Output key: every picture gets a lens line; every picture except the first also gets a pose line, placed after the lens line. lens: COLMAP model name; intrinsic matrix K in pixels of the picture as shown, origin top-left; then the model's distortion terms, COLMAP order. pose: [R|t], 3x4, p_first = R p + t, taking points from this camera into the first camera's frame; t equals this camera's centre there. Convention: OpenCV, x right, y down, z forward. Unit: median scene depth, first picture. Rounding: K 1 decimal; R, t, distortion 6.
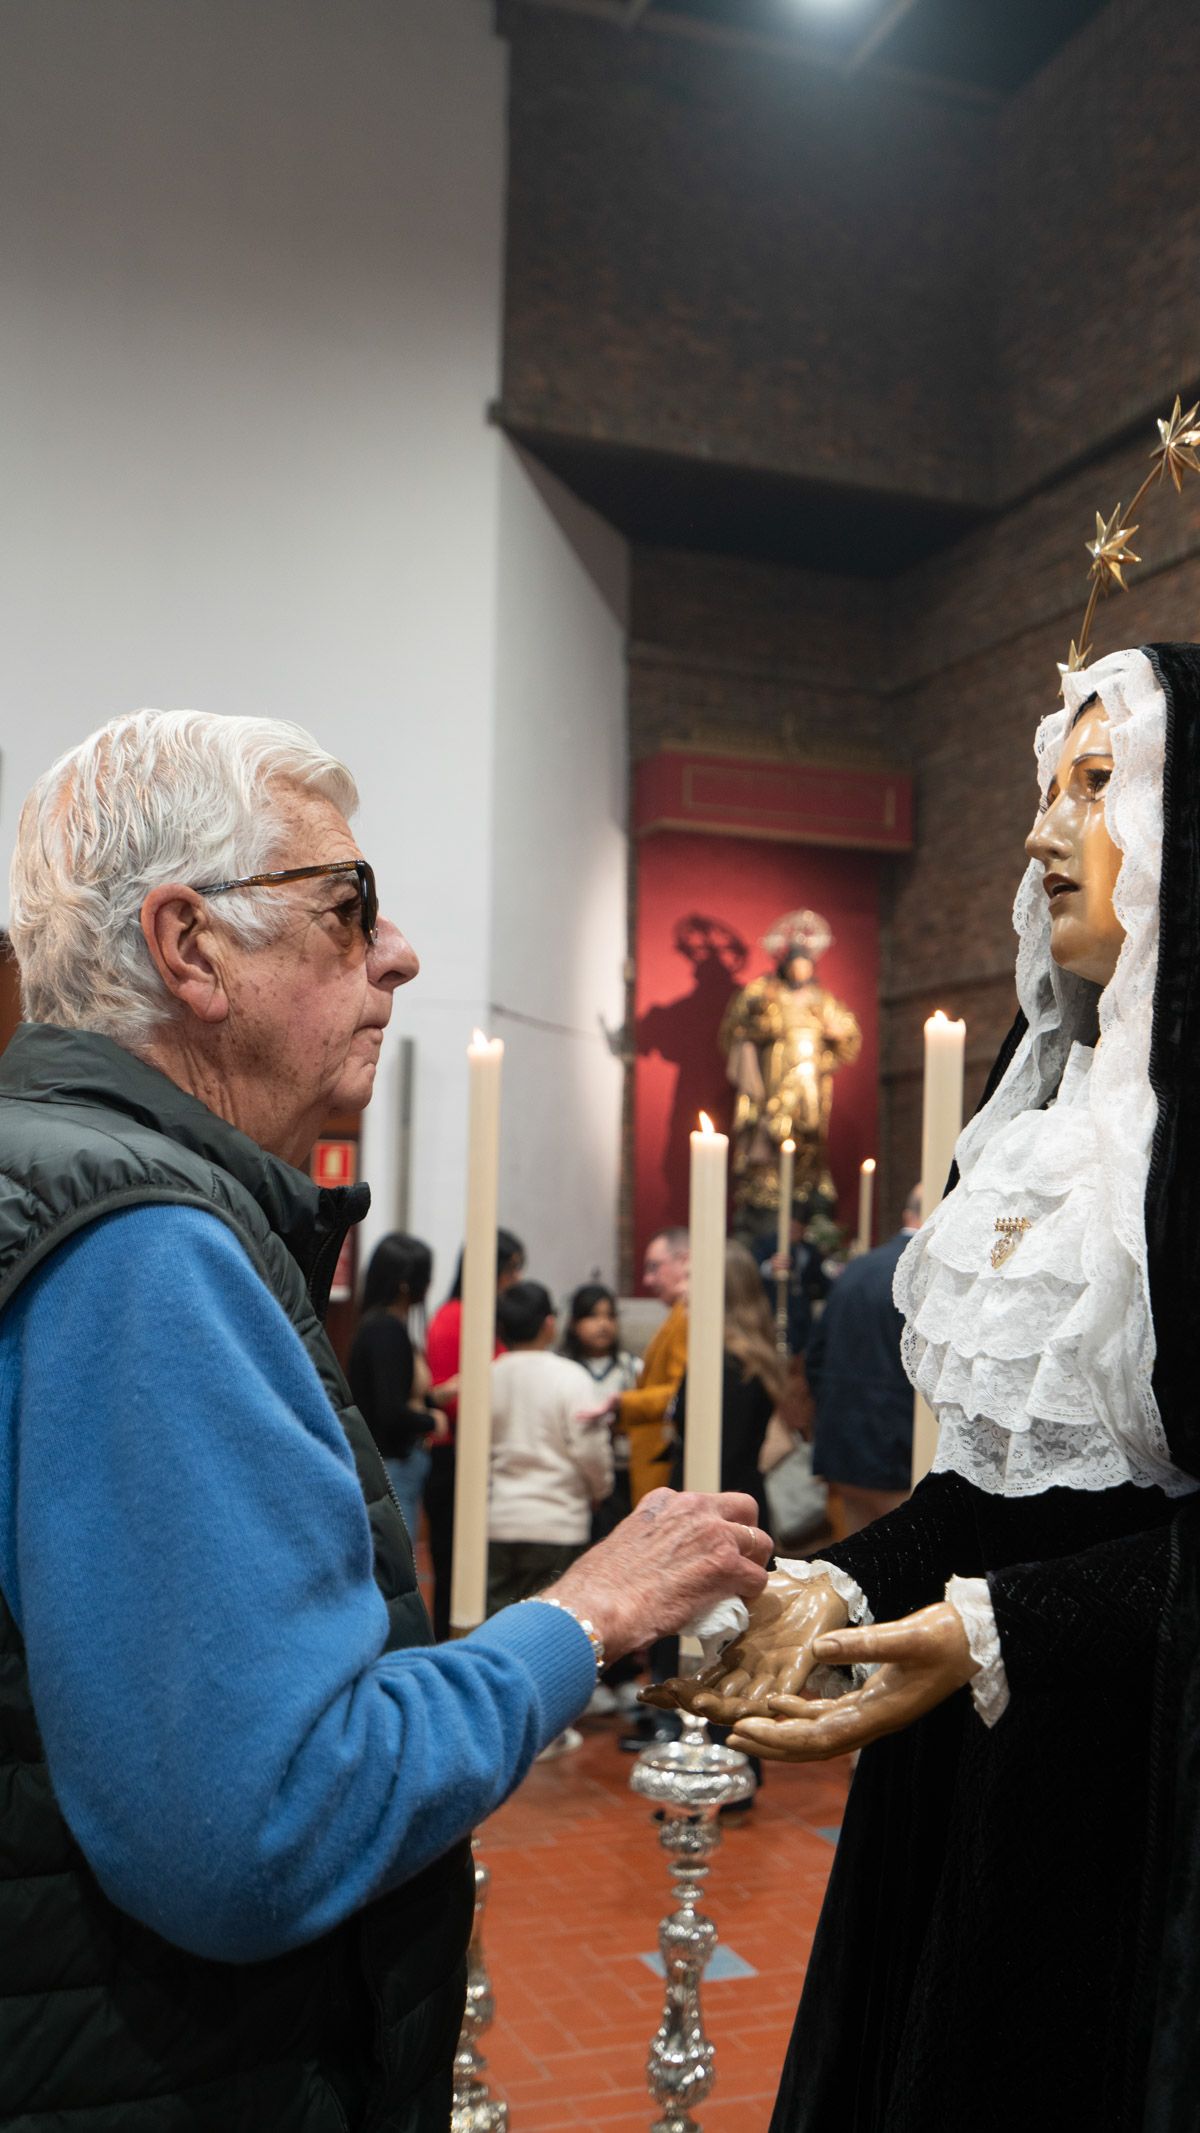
lens RADIAL K [[2114.8, 0, 699.4], [0, 2114.8, 1073.1], [0, 0, 1]] dist [0.011668, 0.001755]
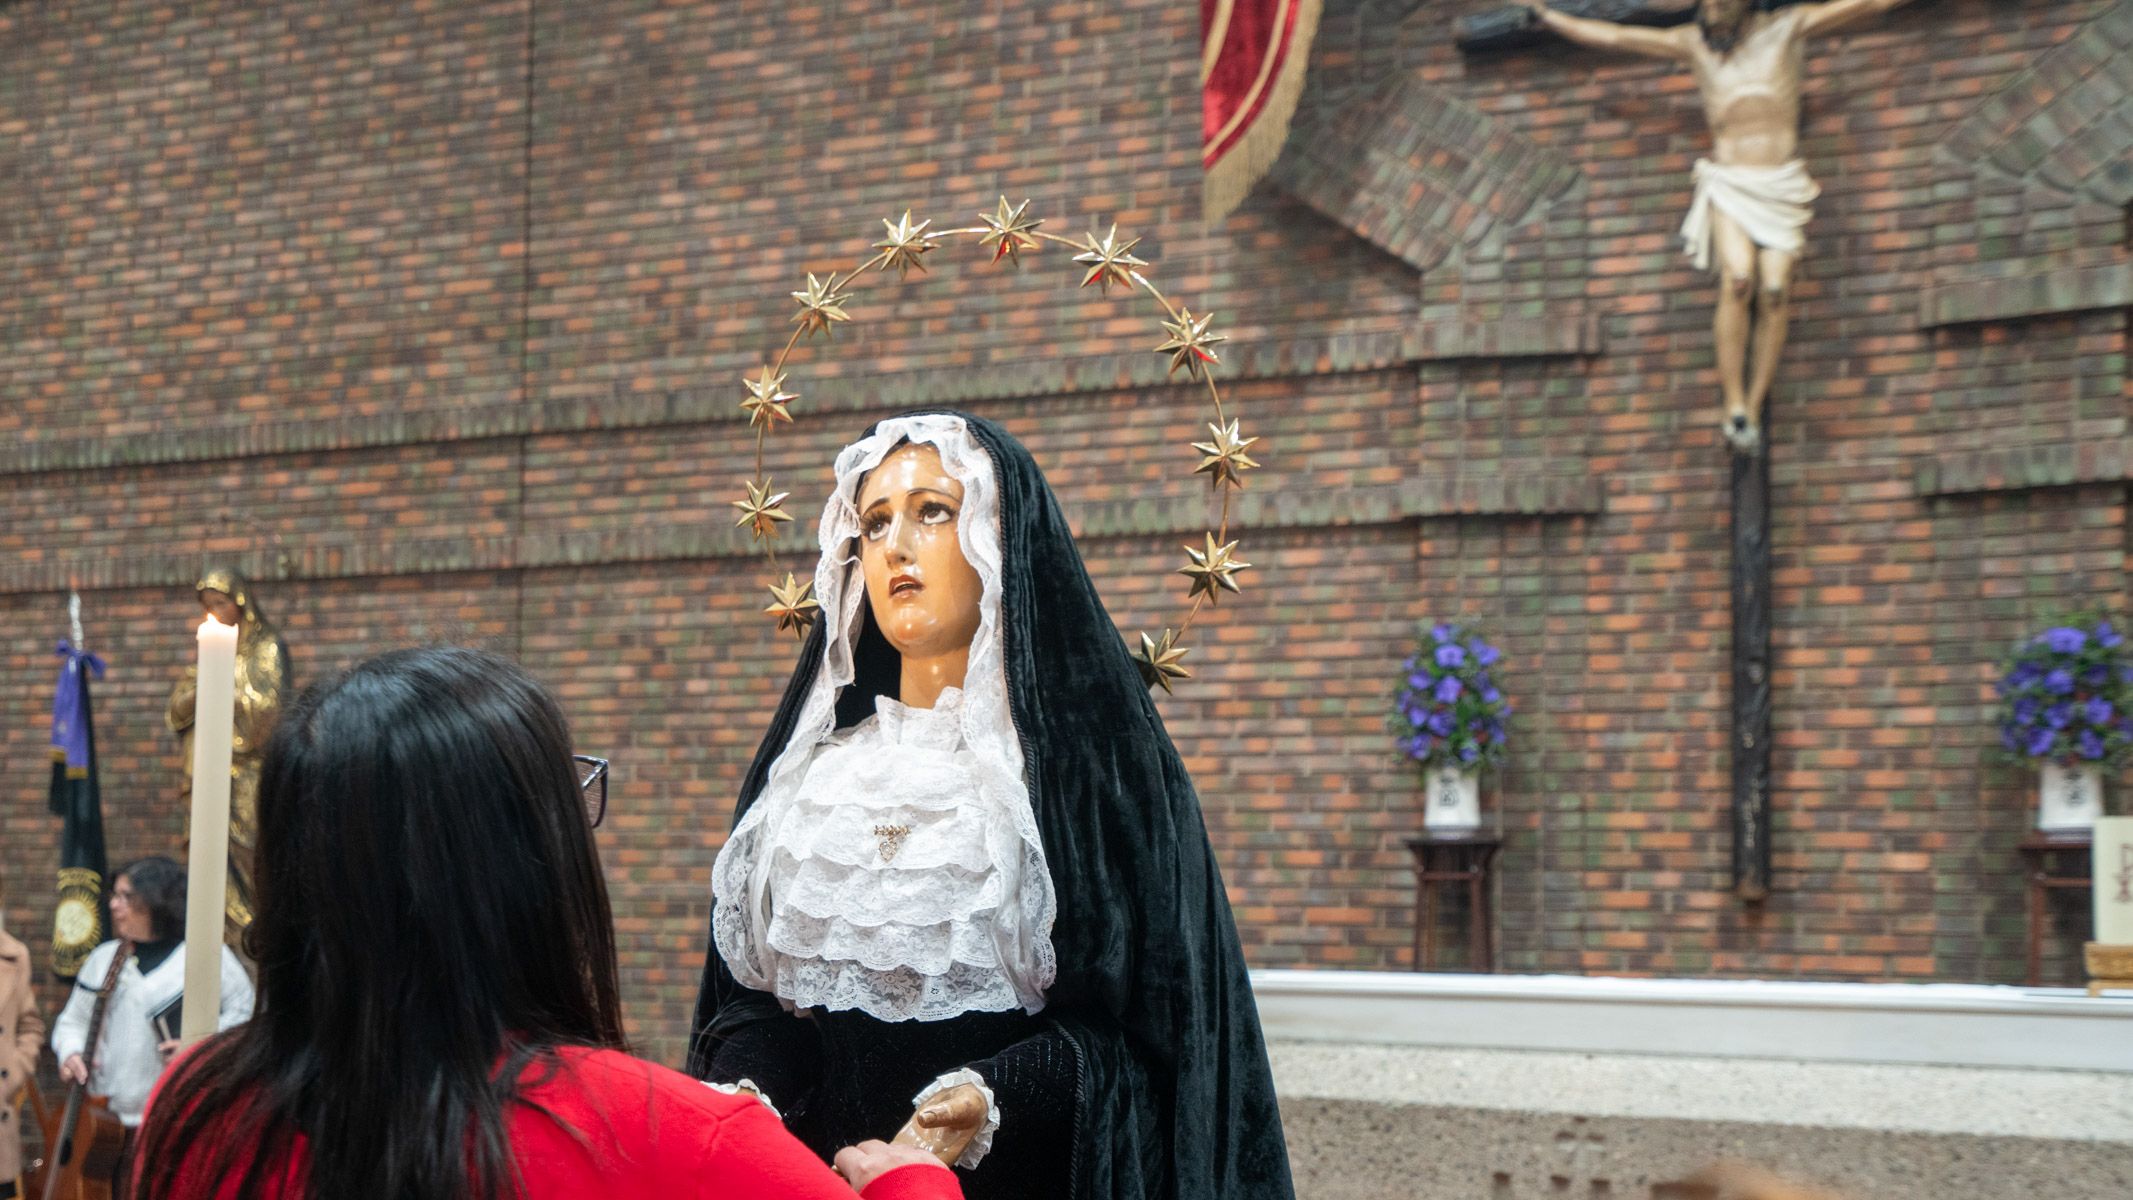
lens RADIAL K [[2489.6, 0, 861.8], [0, 2489.6, 833.3], [0, 0, 1]] dist [0.012630, -0.000873]
pose [[0.753781, 0.017060, 0.656904, -0.959714], [-0.063970, 0.996820, 0.047516, -0.002457], [-0.654005, -0.077839, 0.752475, -0.215793]]
